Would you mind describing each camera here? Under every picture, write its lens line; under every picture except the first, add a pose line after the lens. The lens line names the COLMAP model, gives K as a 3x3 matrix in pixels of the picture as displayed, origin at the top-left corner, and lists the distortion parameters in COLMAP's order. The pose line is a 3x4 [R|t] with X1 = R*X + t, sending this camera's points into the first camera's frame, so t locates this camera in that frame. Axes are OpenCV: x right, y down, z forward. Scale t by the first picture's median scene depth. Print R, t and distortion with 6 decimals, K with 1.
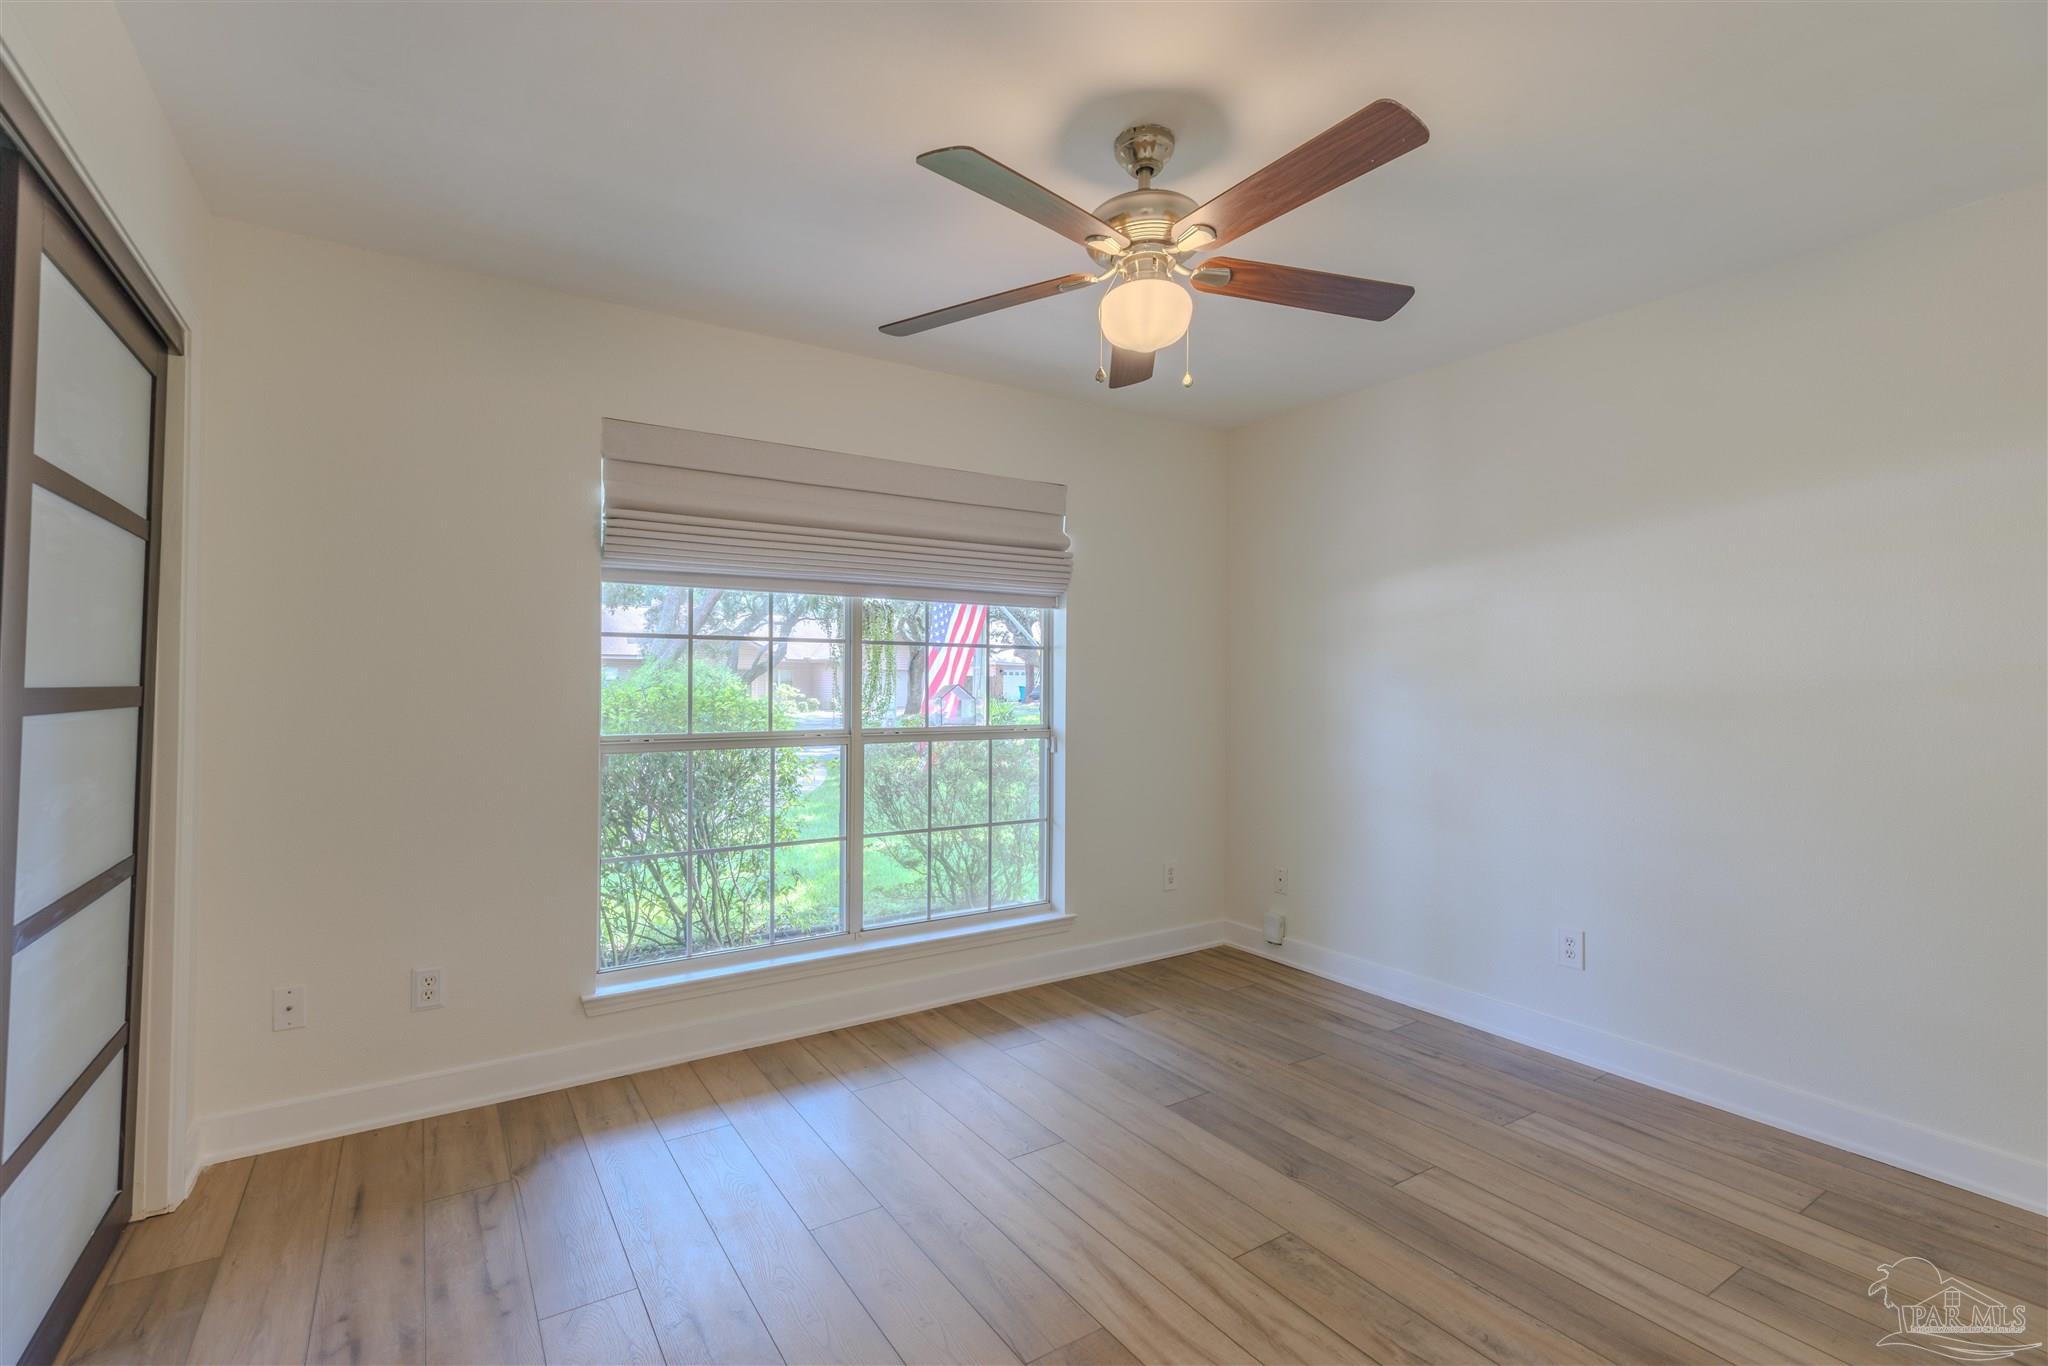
lens RADIAL K [[914.5, 0, 1017.3], [0, 914.5, 672.4], [0, 0, 1]] dist [0.004229, -0.000266]
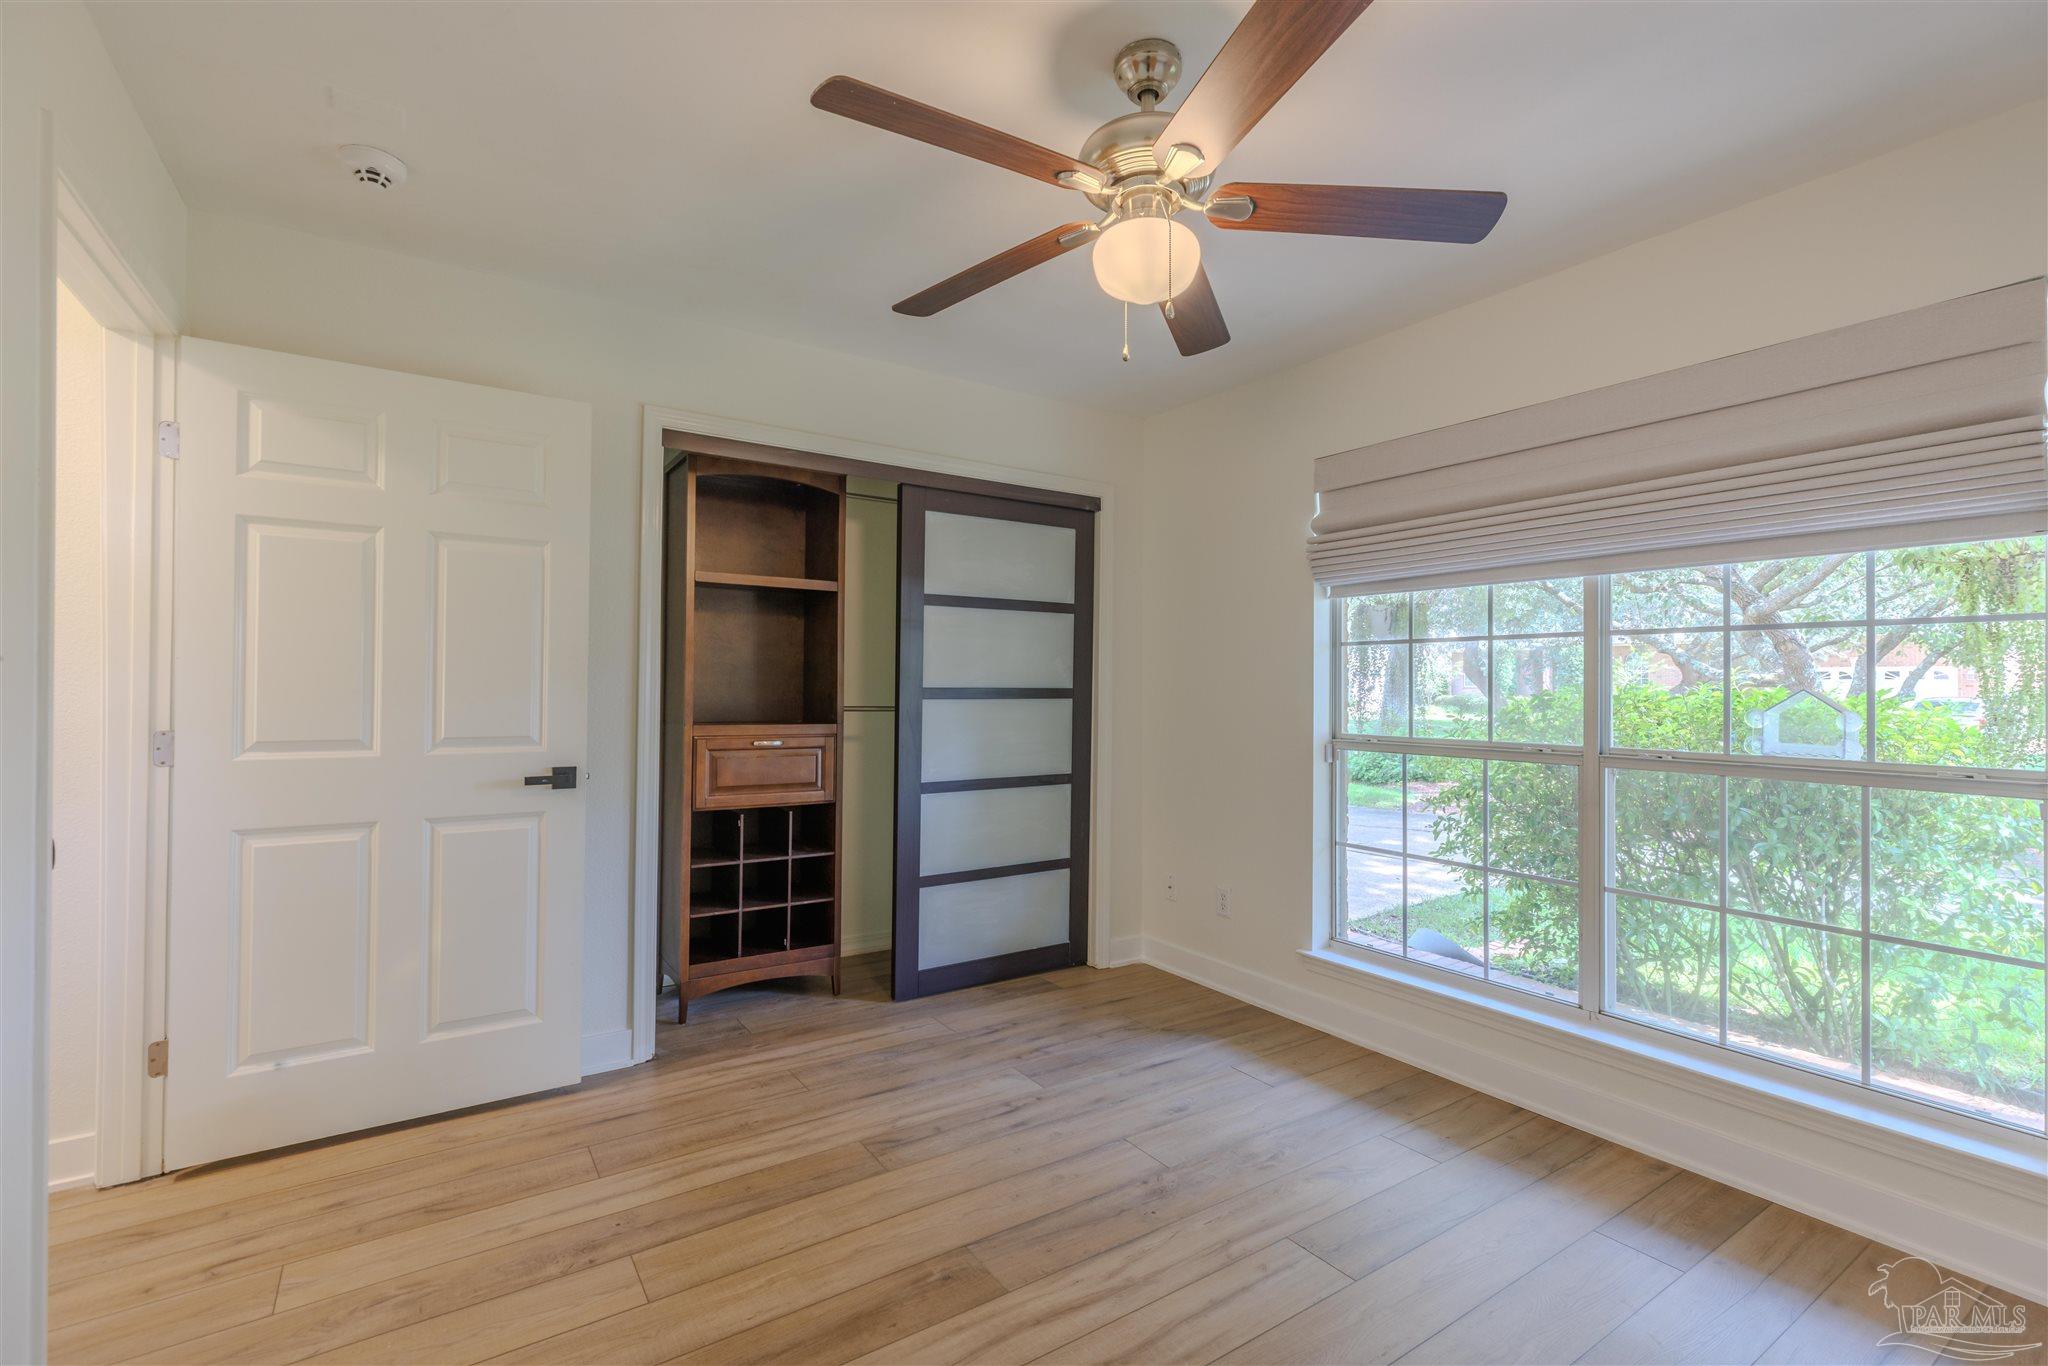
lens RADIAL K [[914.5, 0, 1018.9], [0, 914.5, 685.5], [0, 0, 1]] dist [0.004229, -0.000266]
pose [[0.009817, -0.004917, -0.999940, 0.740562], [0.007385, 0.999961, -0.004845, 0.013102], [0.999925, -0.007337, 0.009853, 0.645137]]
